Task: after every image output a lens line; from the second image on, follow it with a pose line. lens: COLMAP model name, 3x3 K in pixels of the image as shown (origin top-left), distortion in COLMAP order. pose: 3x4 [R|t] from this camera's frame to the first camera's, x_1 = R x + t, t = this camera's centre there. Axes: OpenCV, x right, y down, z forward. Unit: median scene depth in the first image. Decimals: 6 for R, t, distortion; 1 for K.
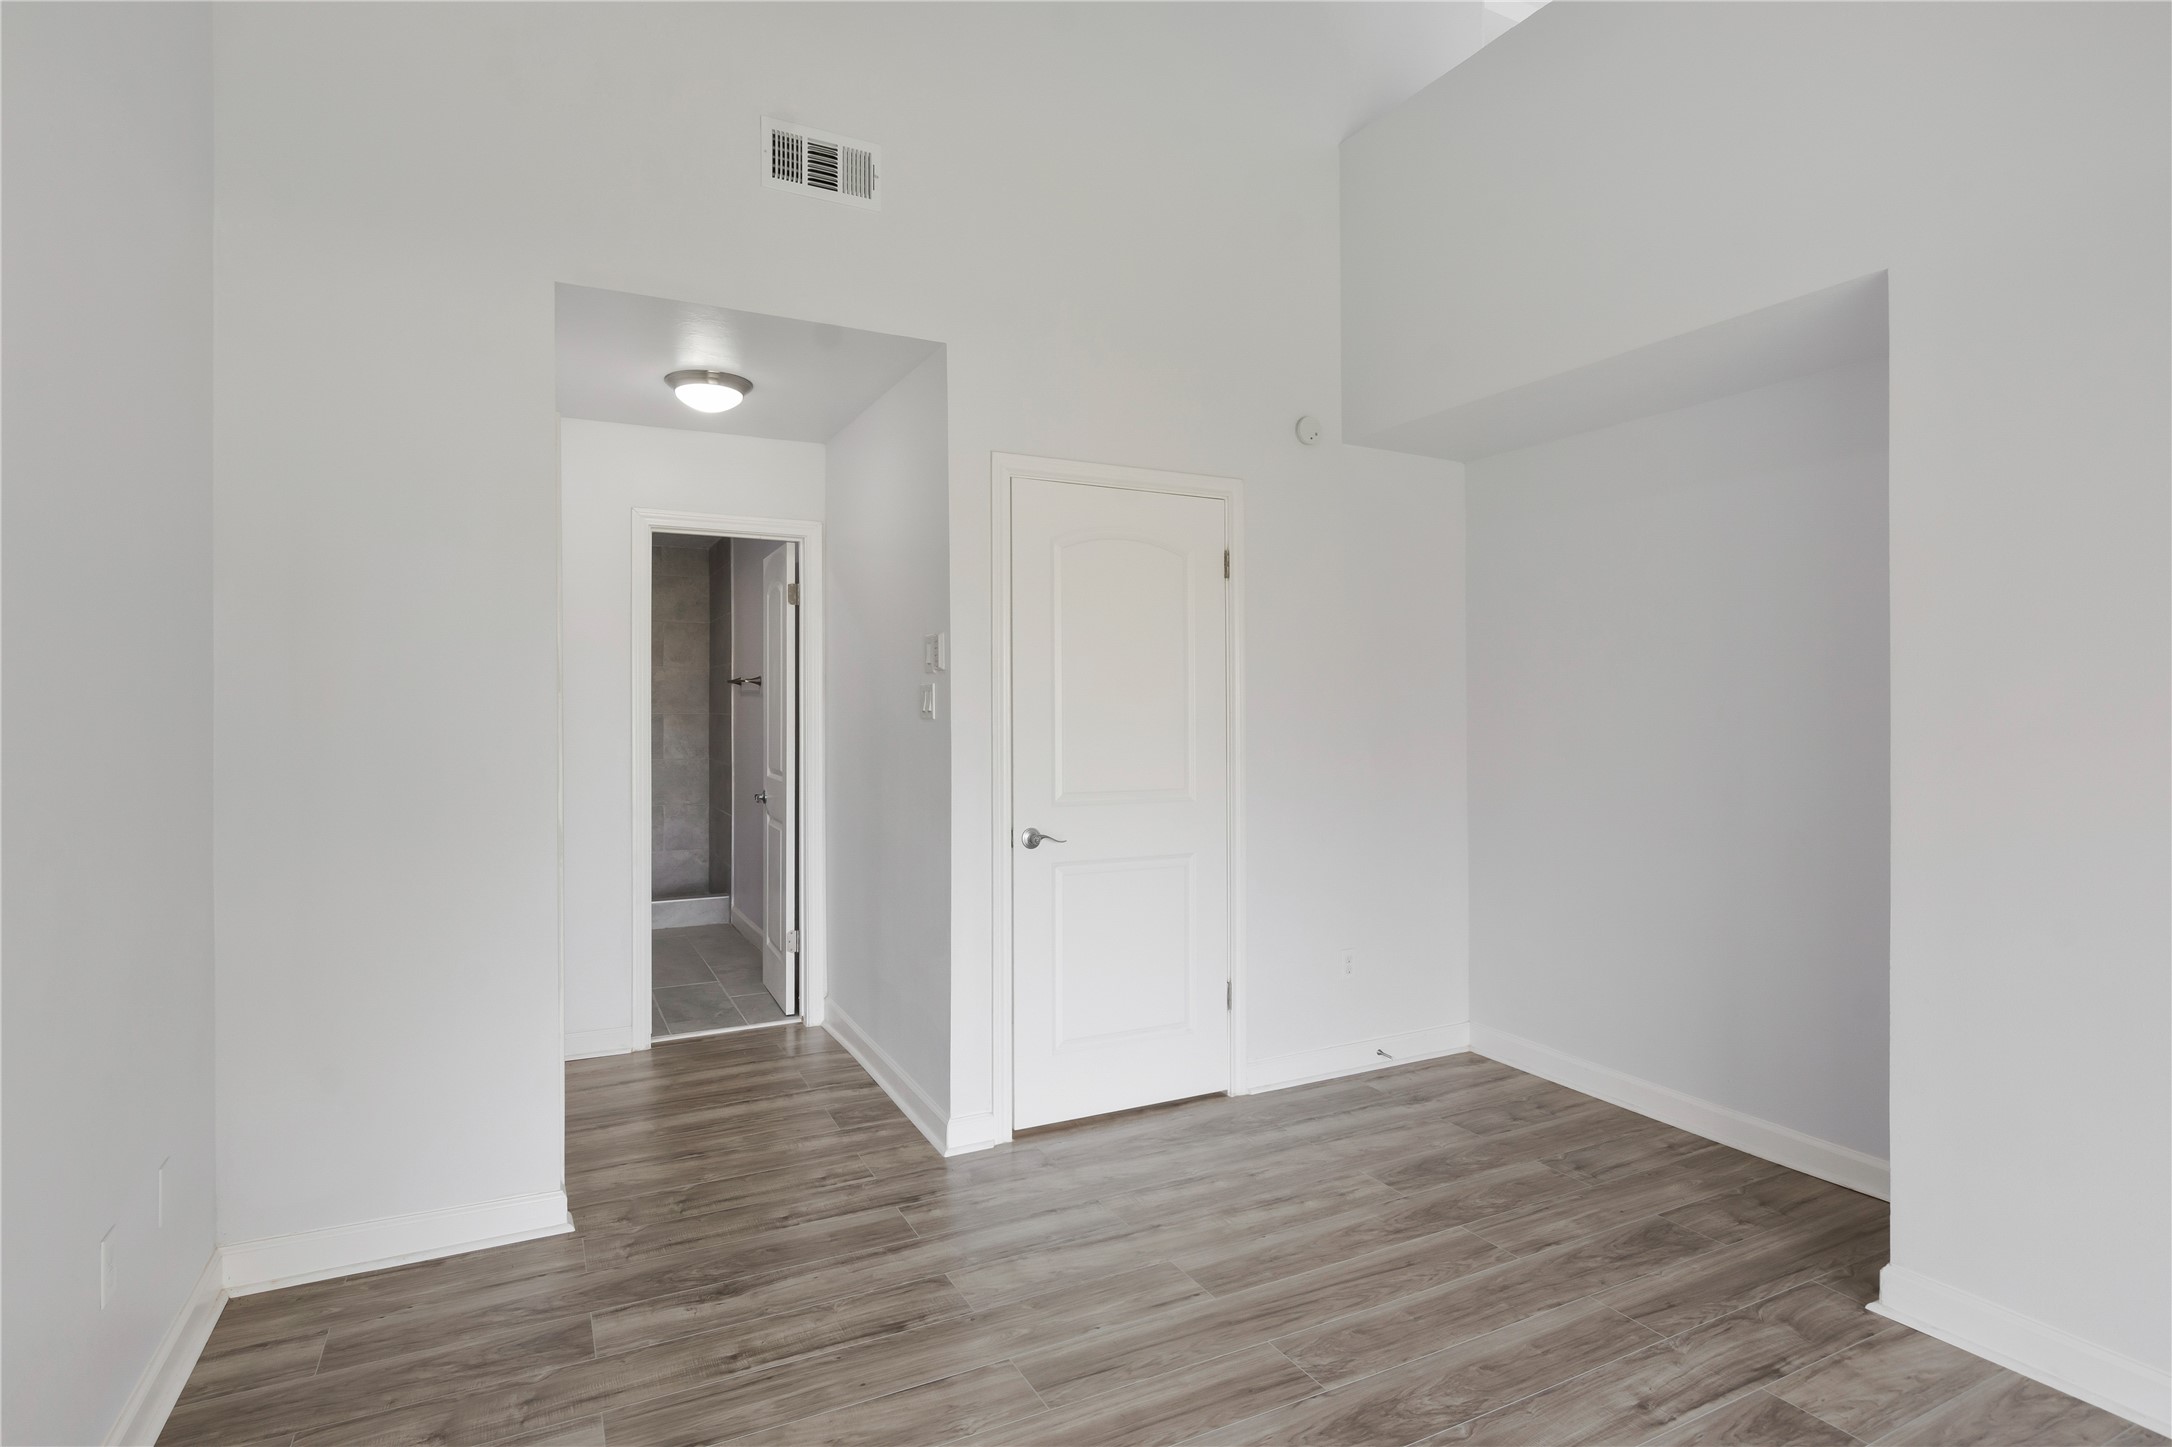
lens RADIAL K [[1100.2, 0, 1076.9], [0, 1100.2, 715.9], [0, 0, 1]] dist [0.002354, -0.000710]
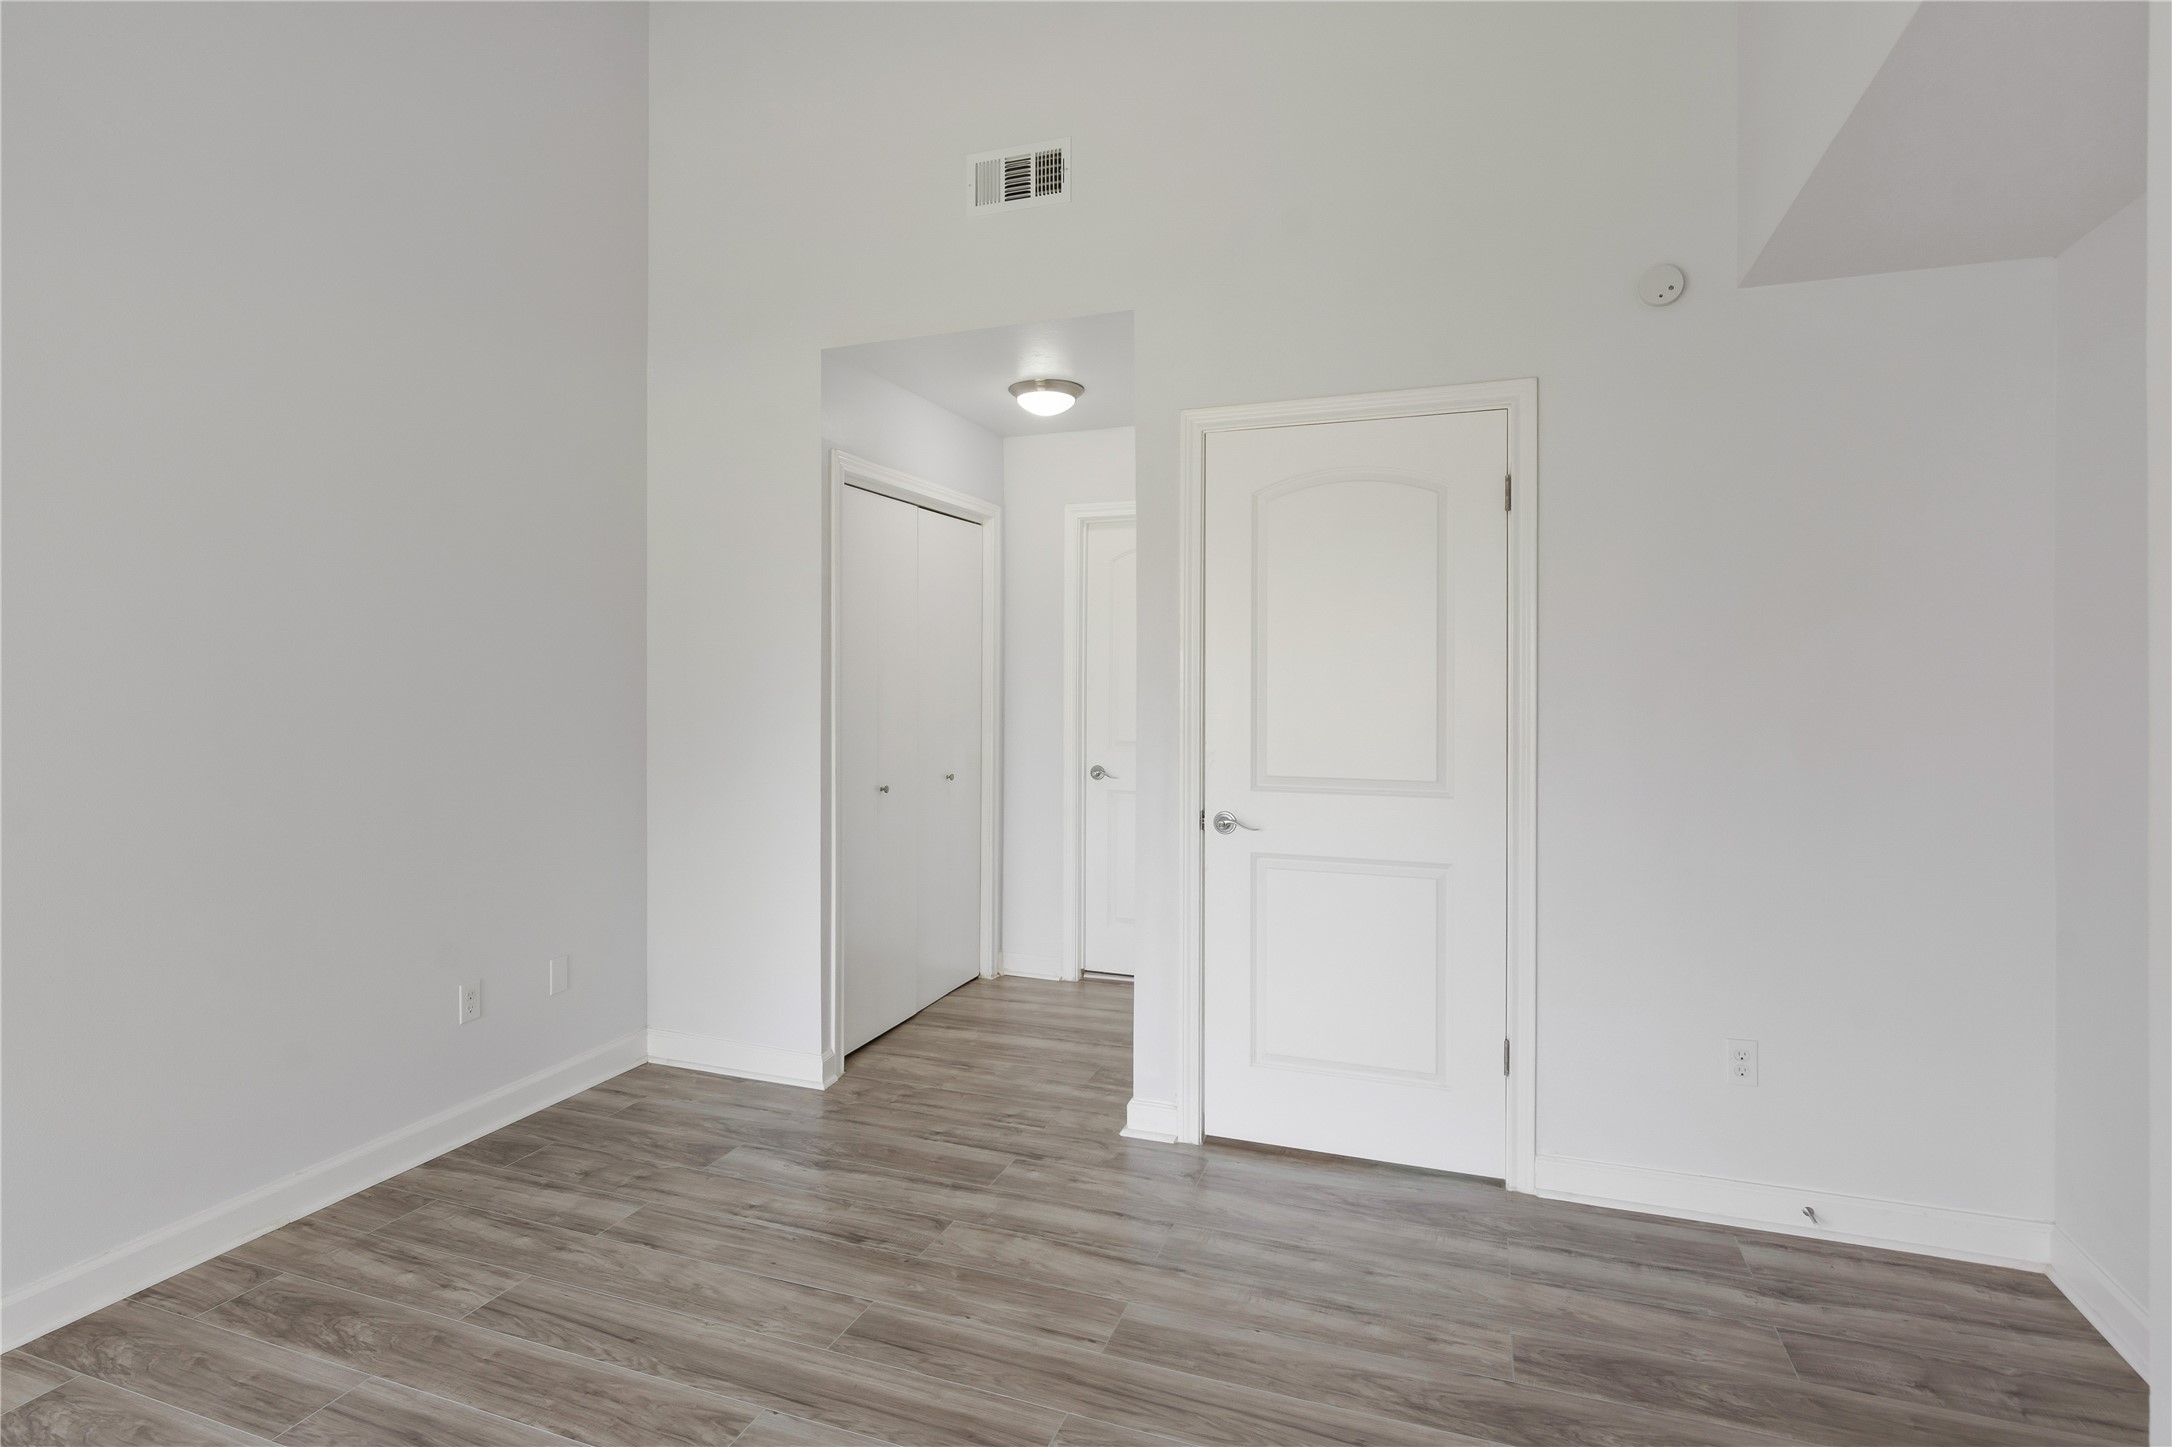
lens RADIAL K [[1100.2, 0, 1053.0], [0, 1100.2, 687.7], [0, 0, 1]] dist [0.002354, -0.000710]
pose [[0.670903, 0.005018, -0.741528, 0.627255], [-0.007175, 0.999974, 0.000276, -0.000887], [0.741510, 0.005135, 0.670922, 0.319238]]
